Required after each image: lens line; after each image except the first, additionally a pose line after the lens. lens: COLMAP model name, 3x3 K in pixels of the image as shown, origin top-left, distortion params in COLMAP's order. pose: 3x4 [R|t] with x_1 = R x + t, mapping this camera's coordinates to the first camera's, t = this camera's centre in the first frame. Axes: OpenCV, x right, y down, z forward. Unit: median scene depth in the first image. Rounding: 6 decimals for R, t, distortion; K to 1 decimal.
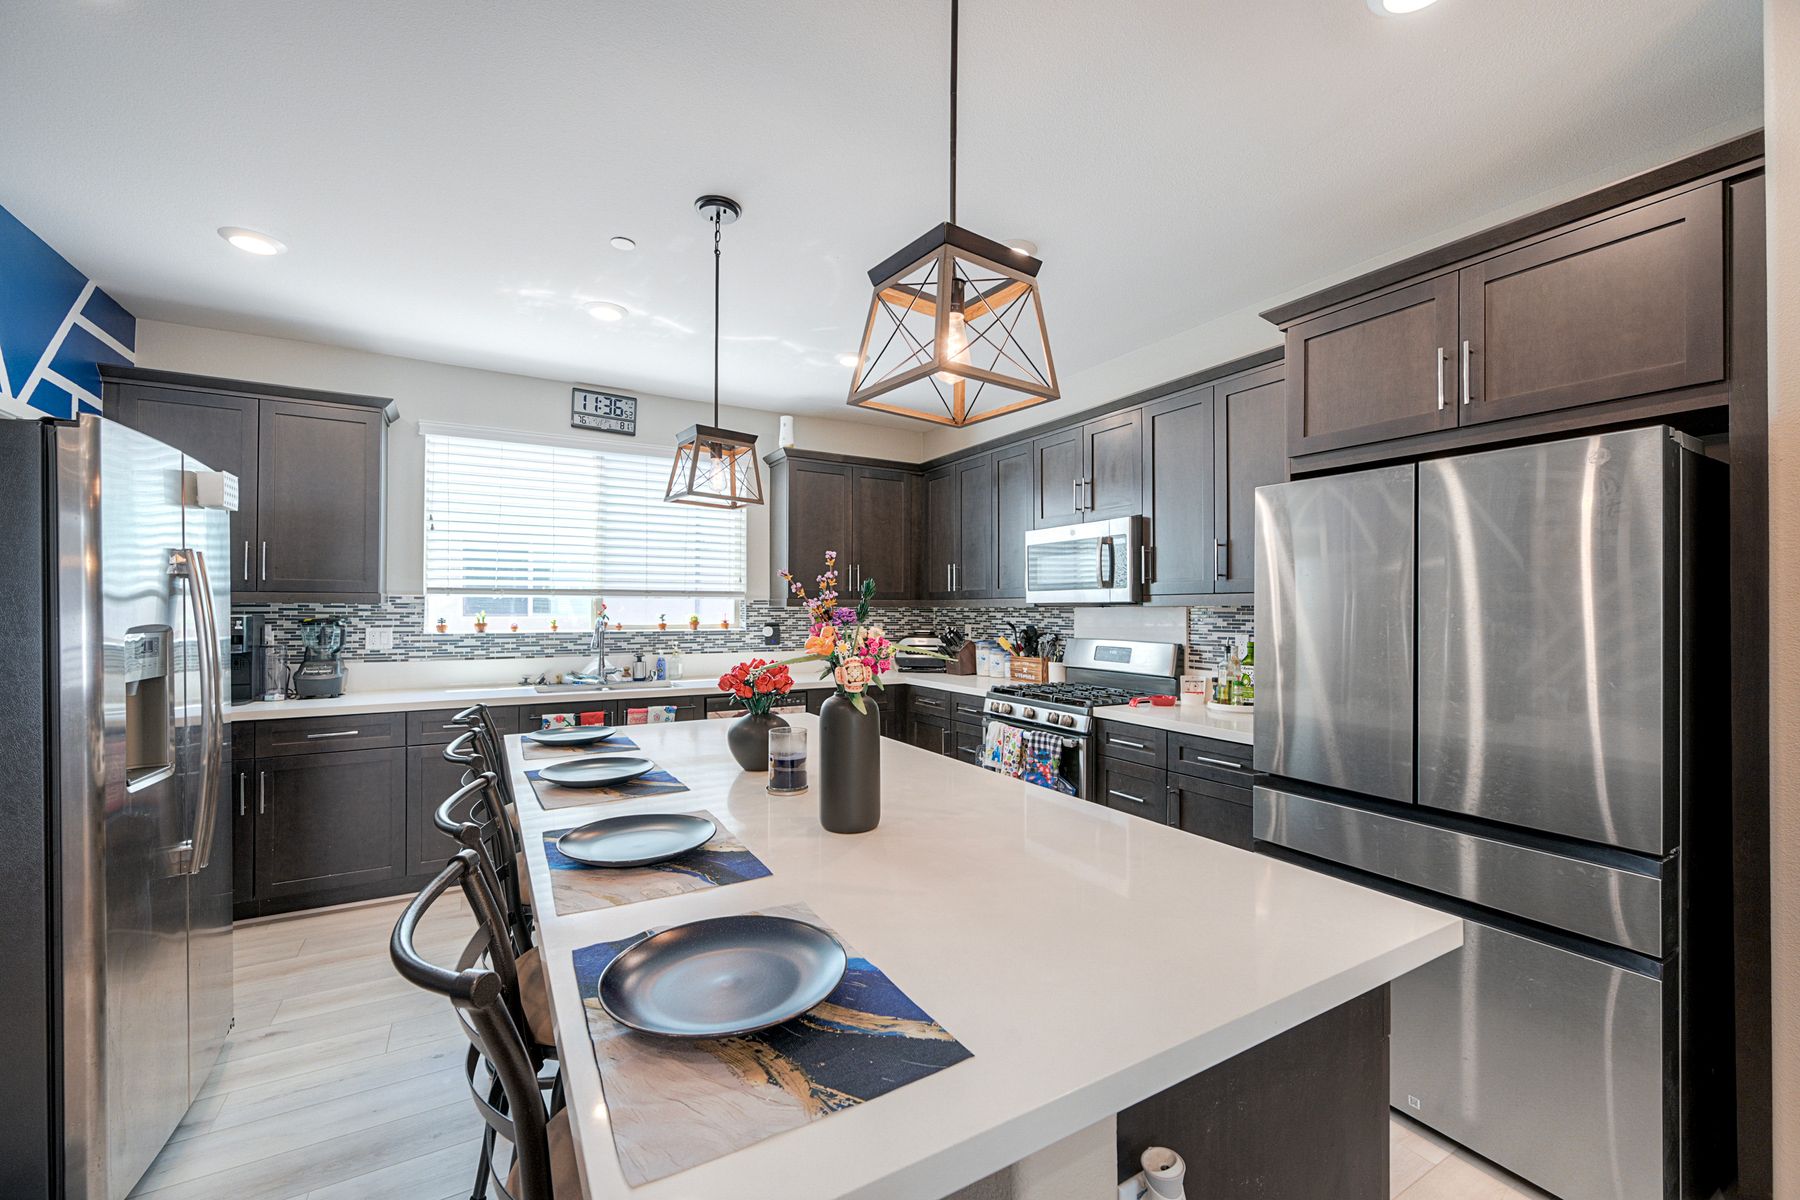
lens RADIAL K [[708.5, 0, 862.6], [0, 708.5, 602.5], [0, 0, 1]] dist [-0.001731, -0.000095]
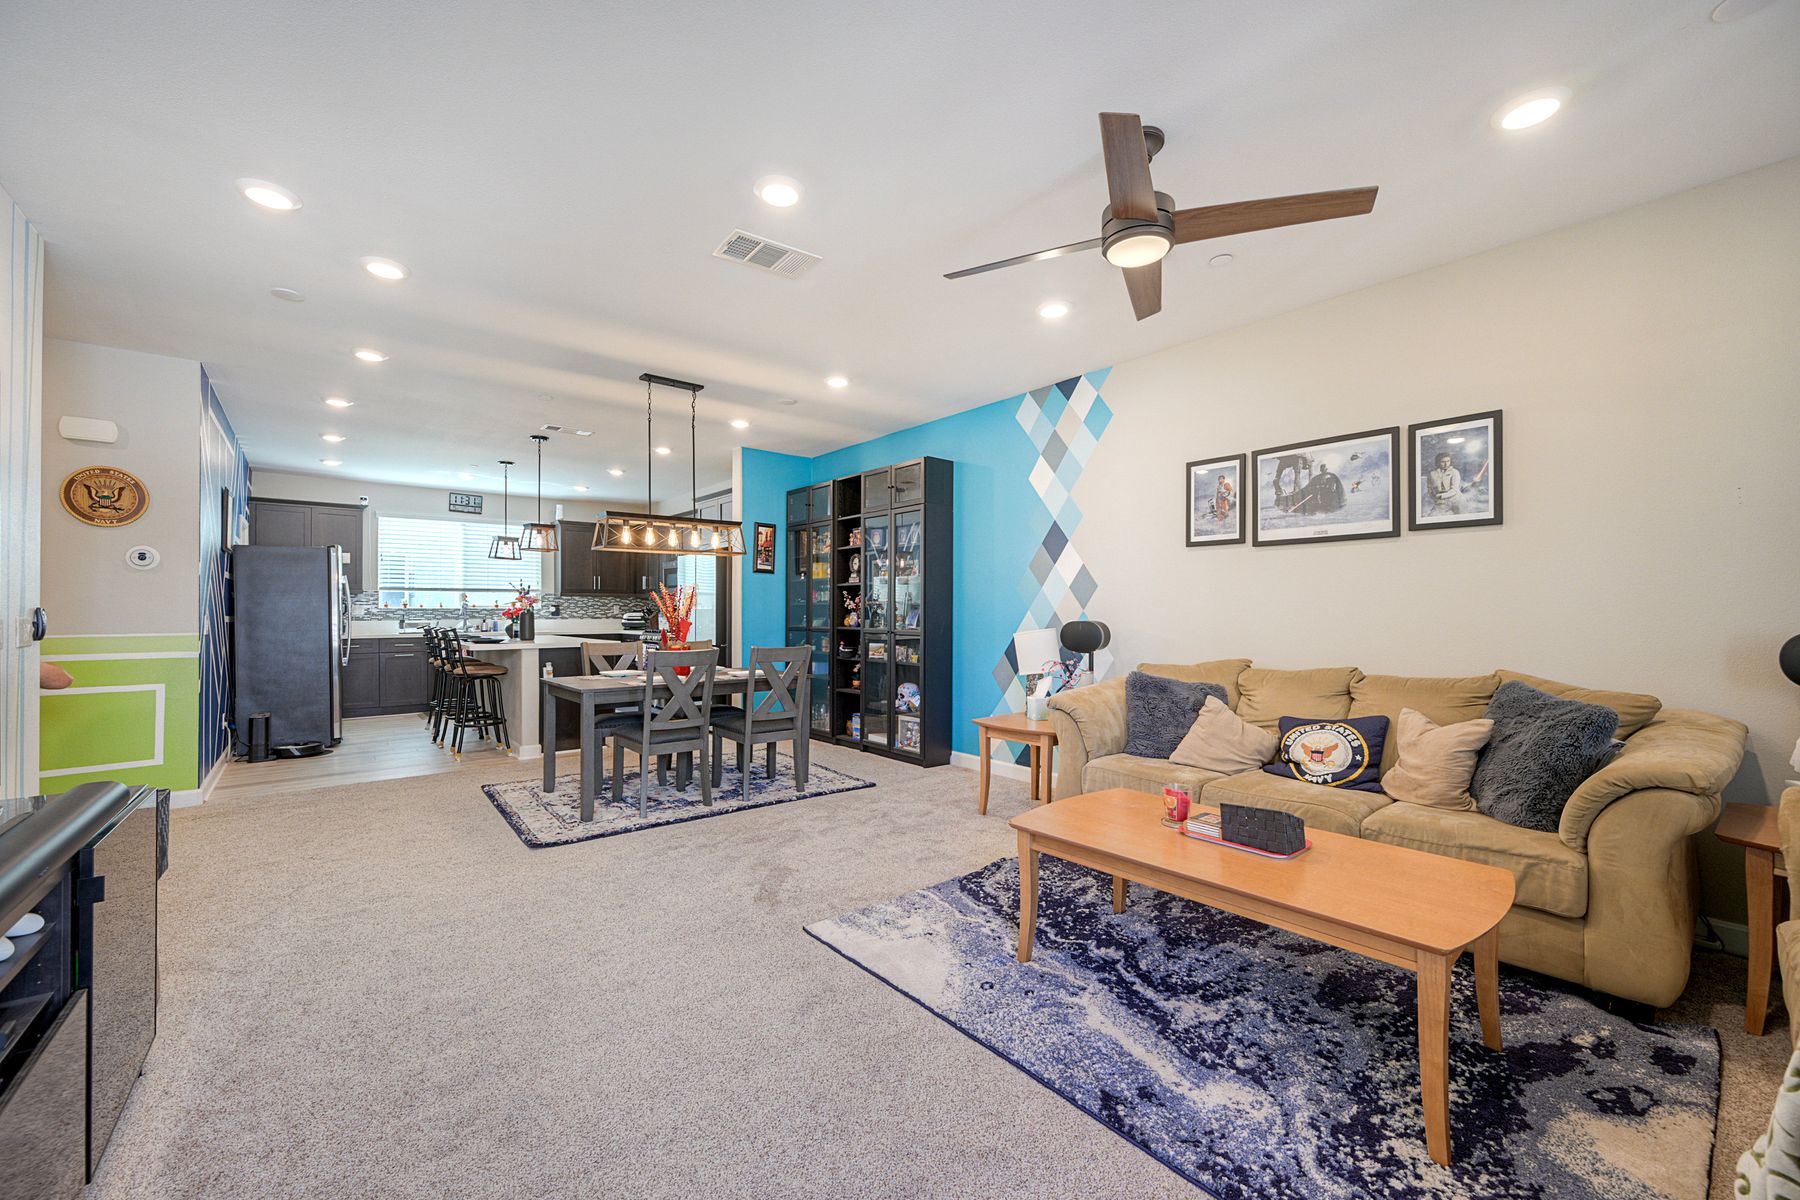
lens RADIAL K [[702.7, 0, 853.7], [0, 702.7, 607.4], [0, 0, 1]] dist [-0.001567, -0.000099]
pose [[0.989998, -0.002767, 0.141054, 0.492321], [0.001998, 0.999982, 0.005589, 0.029766], [-0.141067, -0.005251, 0.989986, -1.257590]]
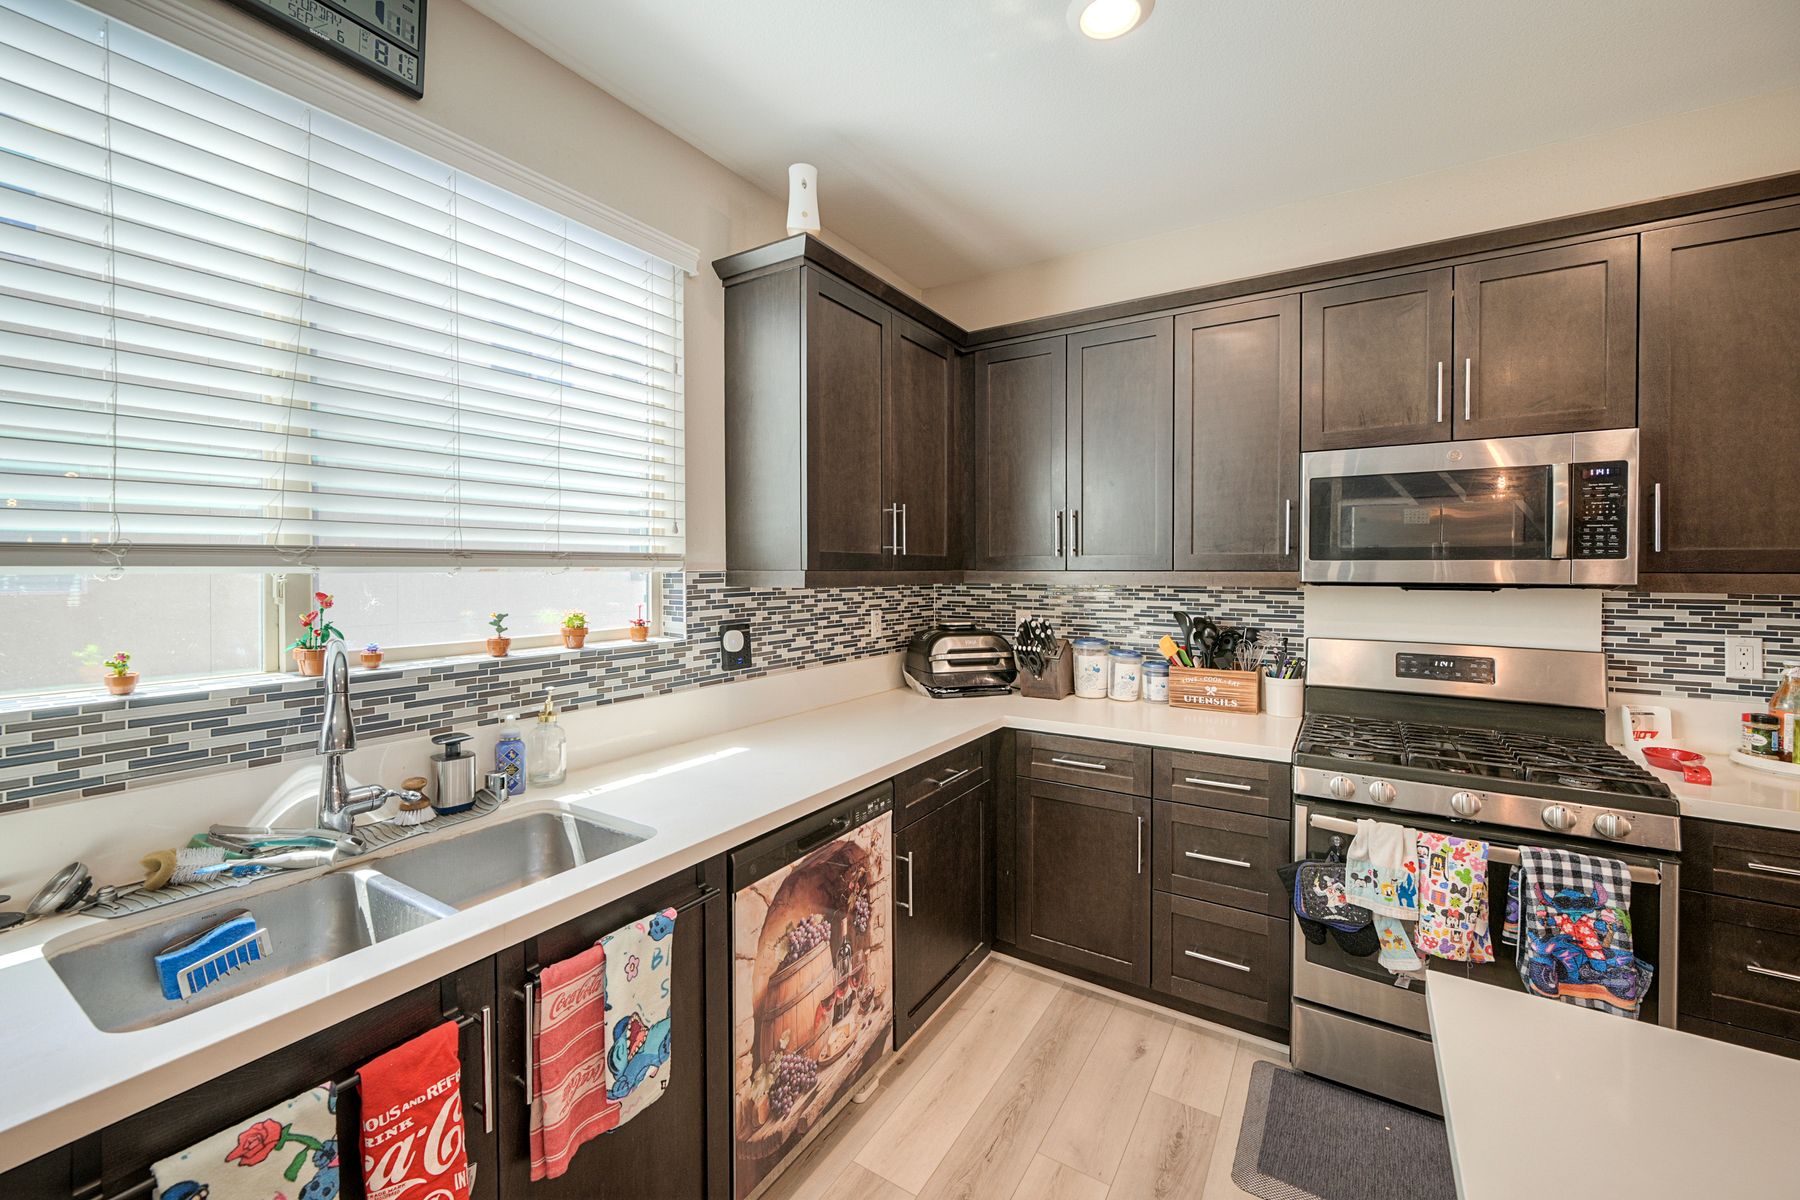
lens RADIAL K [[733.9, 0, 895.5], [0, 733.9, 578.9], [0, 0, 1]] dist [-0.001333, -0.000019]
pose [[0.877628, -0.008682, 0.479265, -0.304130], [-0.004007, 0.999668, 0.025446, -0.013785], [-0.479326, -0.024253, 0.877301, 0.597892]]
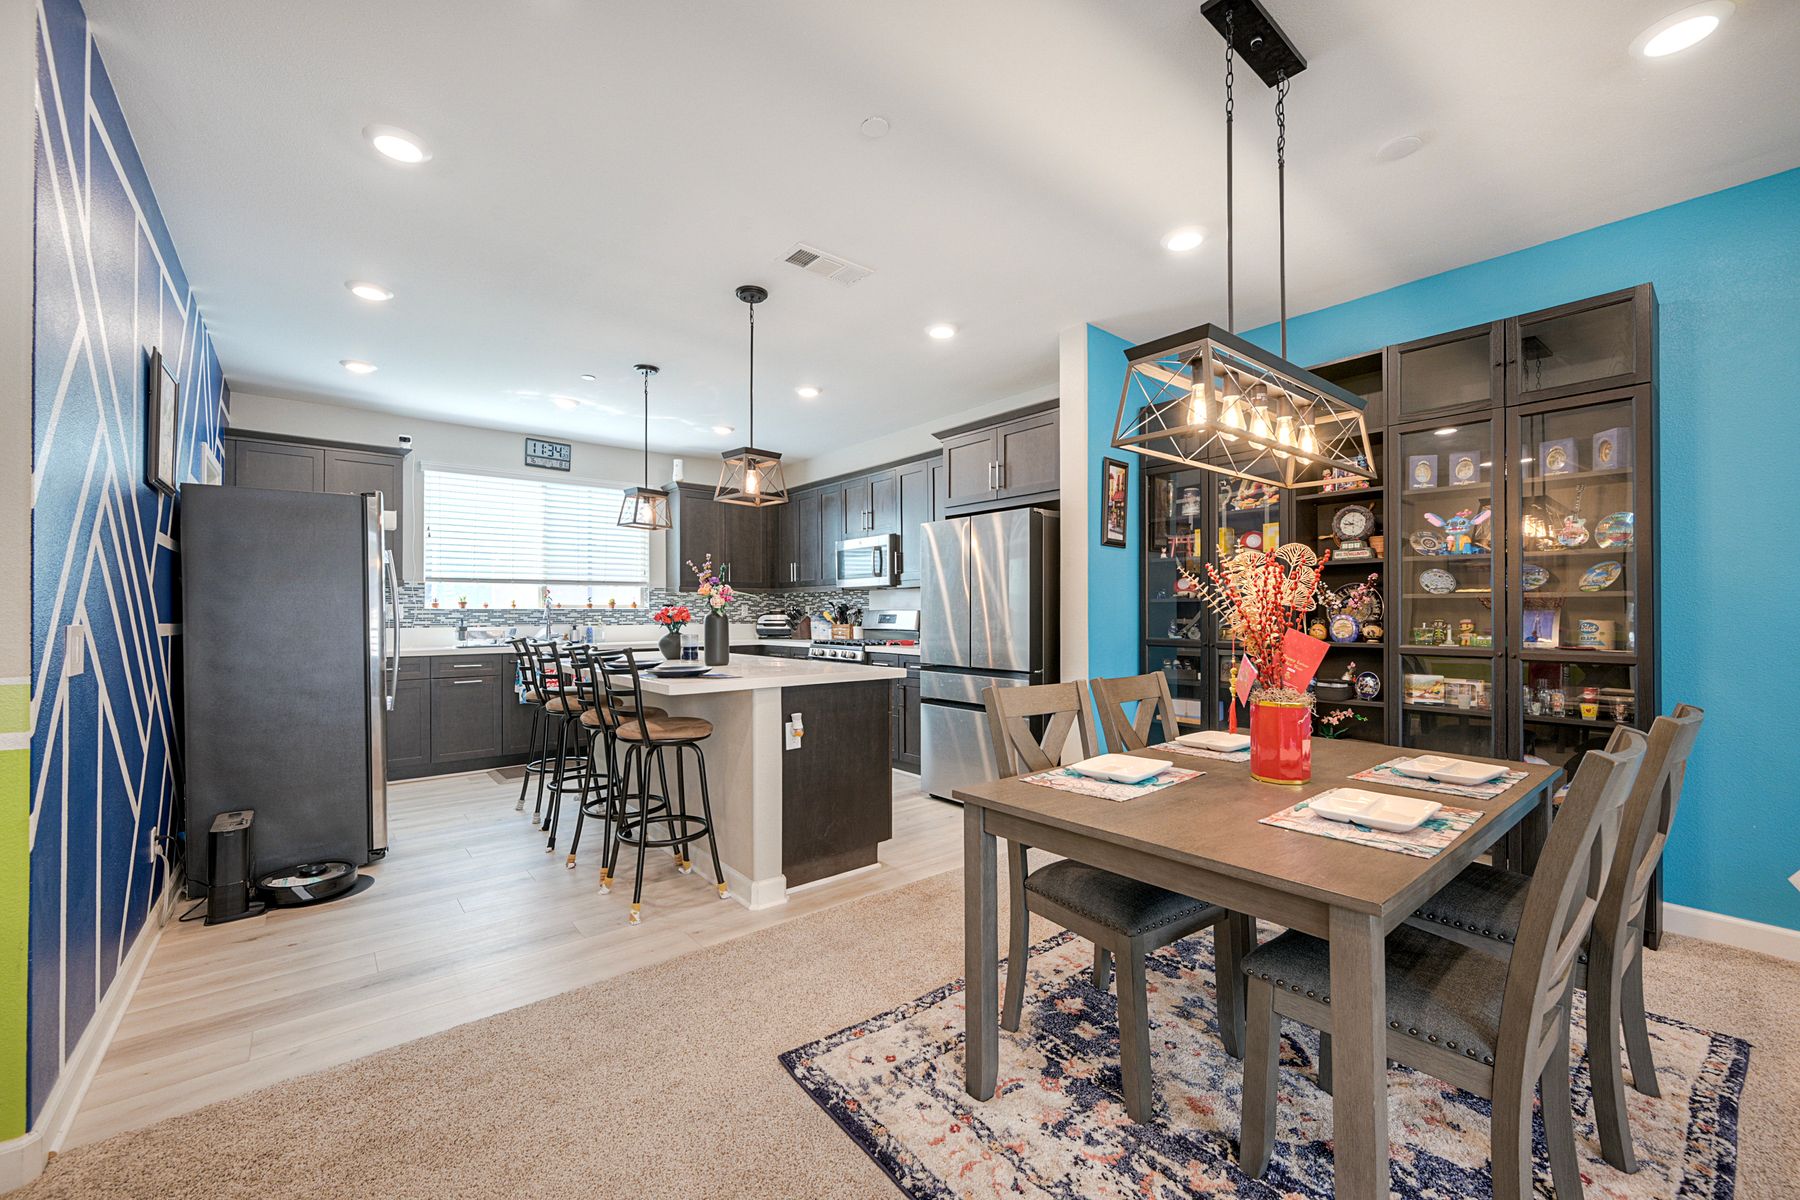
lens RADIAL K [[692.3, 0, 840.7], [0, 692.3, 606.1], [0, 0, 1]] dist [-0.000854, 0.000046]
pose [[0.990251, -0.003410, 0.139255, 0.024640], [0.003089, 0.999992, 0.002526, 0.034942], [-0.139262, -0.002071, 0.990253, -0.476714]]
